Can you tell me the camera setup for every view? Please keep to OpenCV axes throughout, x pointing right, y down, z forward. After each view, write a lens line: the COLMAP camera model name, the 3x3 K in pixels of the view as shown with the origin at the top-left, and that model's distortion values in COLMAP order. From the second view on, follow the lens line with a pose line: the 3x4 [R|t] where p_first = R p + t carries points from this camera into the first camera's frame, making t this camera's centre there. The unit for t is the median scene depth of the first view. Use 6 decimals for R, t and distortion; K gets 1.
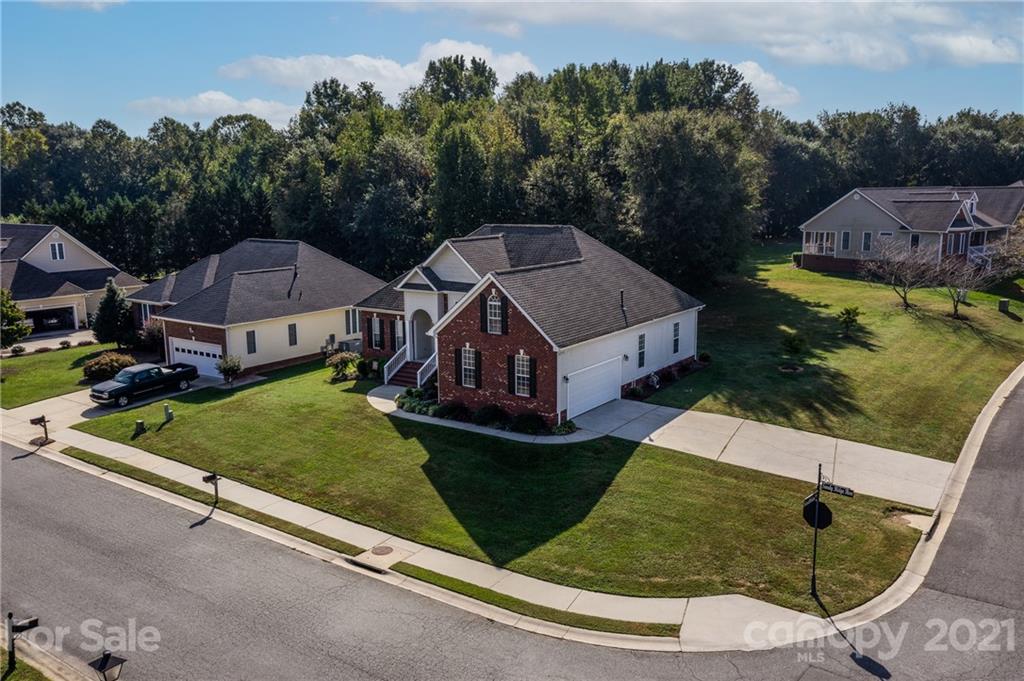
lens RADIAL K [[804.6, 0, 512.0], [0, 804.6, 340.5], [0, 0, 1]] dist [0.017099, 0.009005]
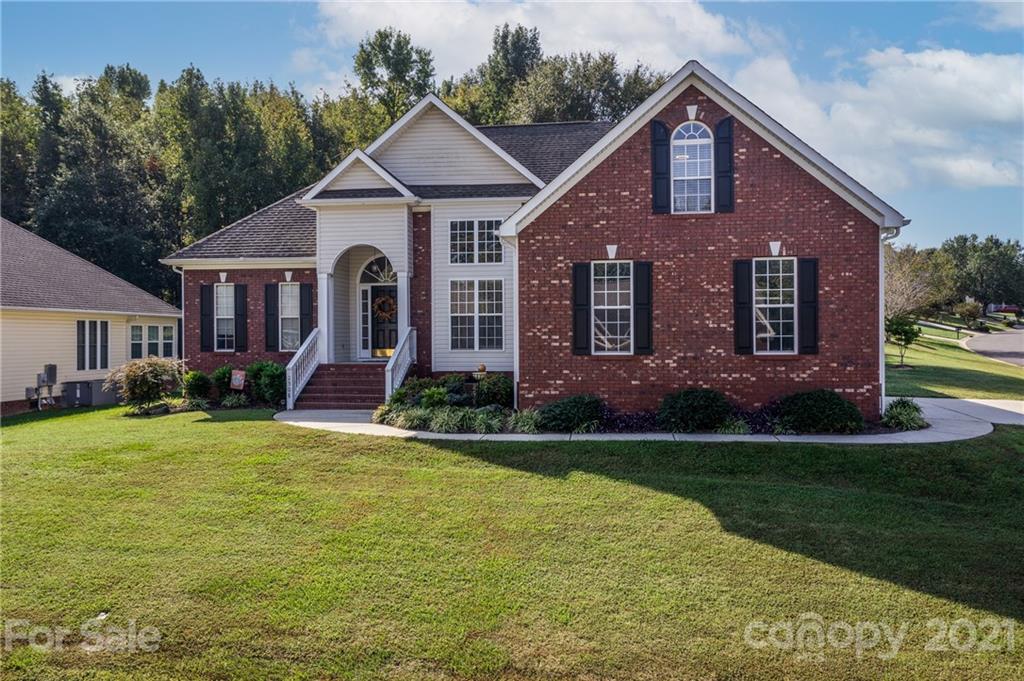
lens RADIAL K [[814.3, 0, 512.0], [0, 814.3, 340.5], [0, 0, 1]] dist [0.031310, 0.007165]
pose [[0.895821, -0.000094, 0.444416, -0.287993], [0.078793, 0.984191, -0.158617, 0.113640], [-0.437375, 0.177109, 0.881666, 0.659876]]
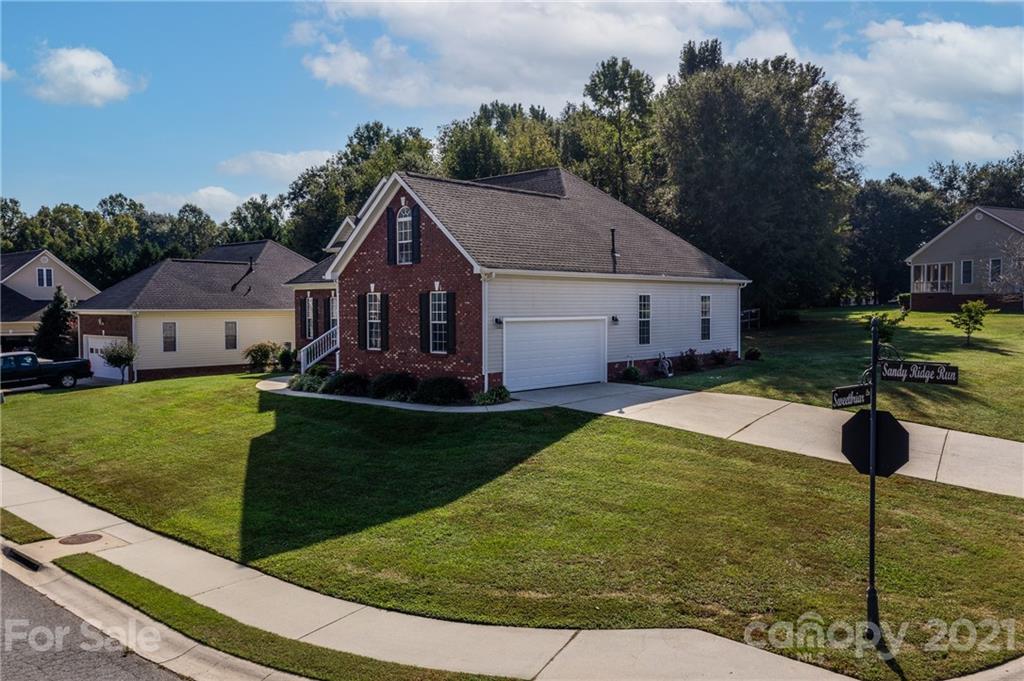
lens RADIAL K [[810.5, 0, 512.0], [0, 810.5, 340.5], [0, 0, 1]] dist [0.026301, -0.000803]
pose [[0.991742, 0.010165, -0.127844, 0.152089], [-0.028099, 0.989855, -0.139273, 0.143704], [0.125131, 0.141715, 0.981967, 0.340711]]
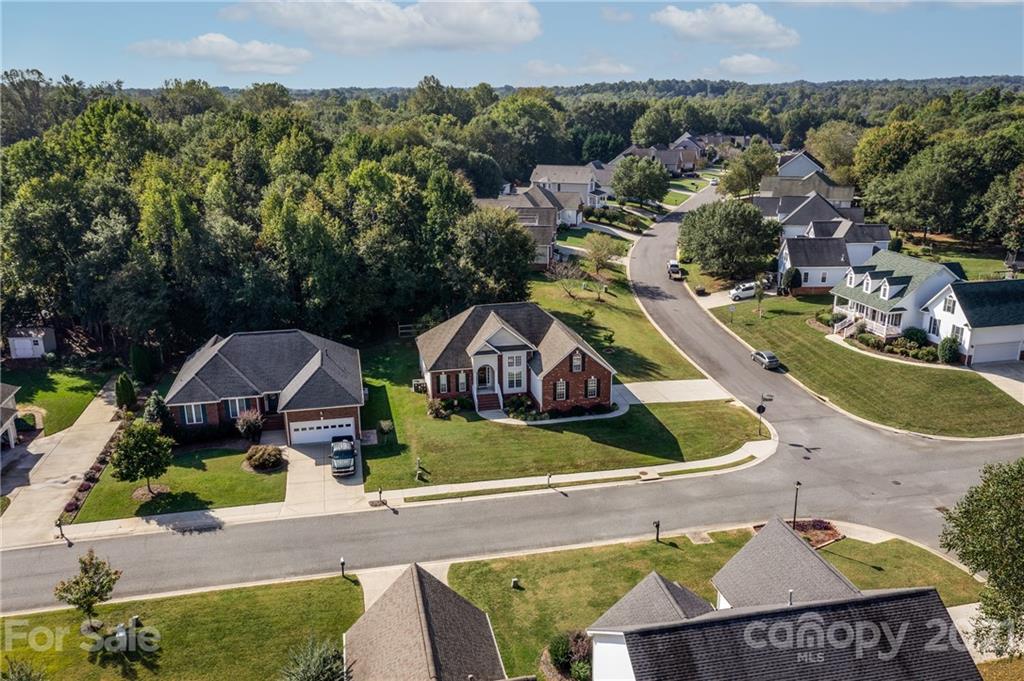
lens RADIAL K [[804.6, 0, 512.0], [0, 804.6, 340.5], [0, 0, 1]] dist [0.017099, 0.009005]
pose [[0.682246, -0.209821, 0.700368, -1.514586], [0.137385, 0.977662, 0.159065, -0.423635], [-0.718098, -0.012301, 0.695833, -0.299110]]
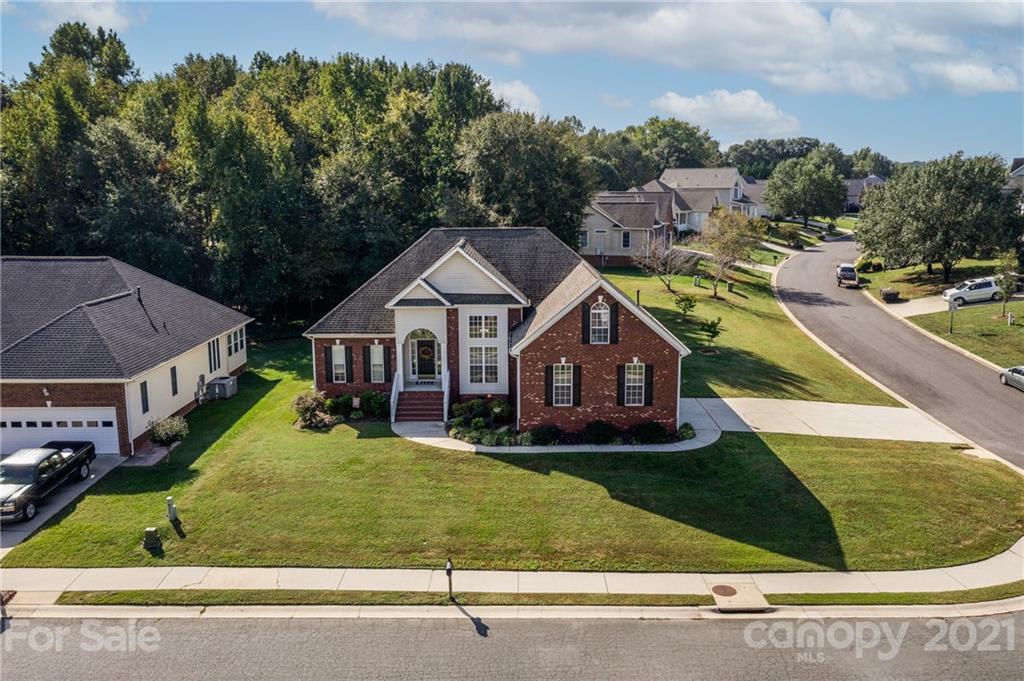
lens RADIAL K [[809.7, 0, 512.0], [0, 809.7, 340.5], [0, 0, 1]] dist [0.011964, 0.011254]
pose [[0.818961, -0.098695, 0.565298, -0.614055], [0.101766, 0.994463, 0.026192, -0.045769], [-0.564753, 0.036078, 0.824471, 0.281783]]
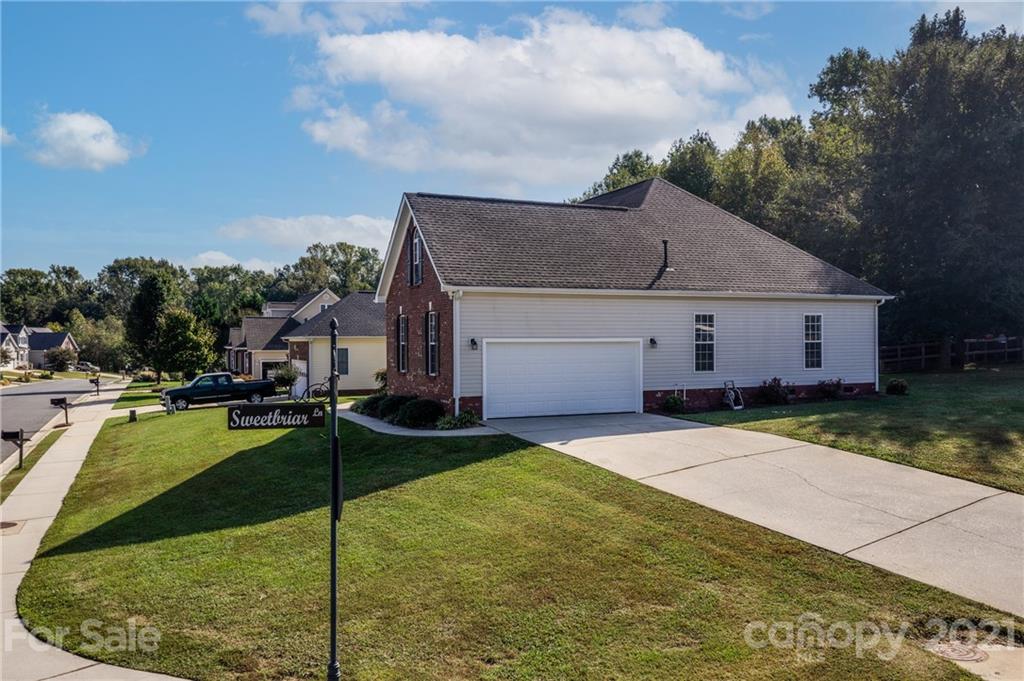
lens RADIAL K [[814.3, 0, 512.0], [0, 814.3, 340.5], [0, 0, 1]] dist [0.031310, 0.007165]
pose [[0.853007, 0.002442, -0.521894, 0.391620], [-0.096631, 0.983438, -0.153336, 0.129781], [0.512876, 0.181228, 0.839115, 0.465323]]
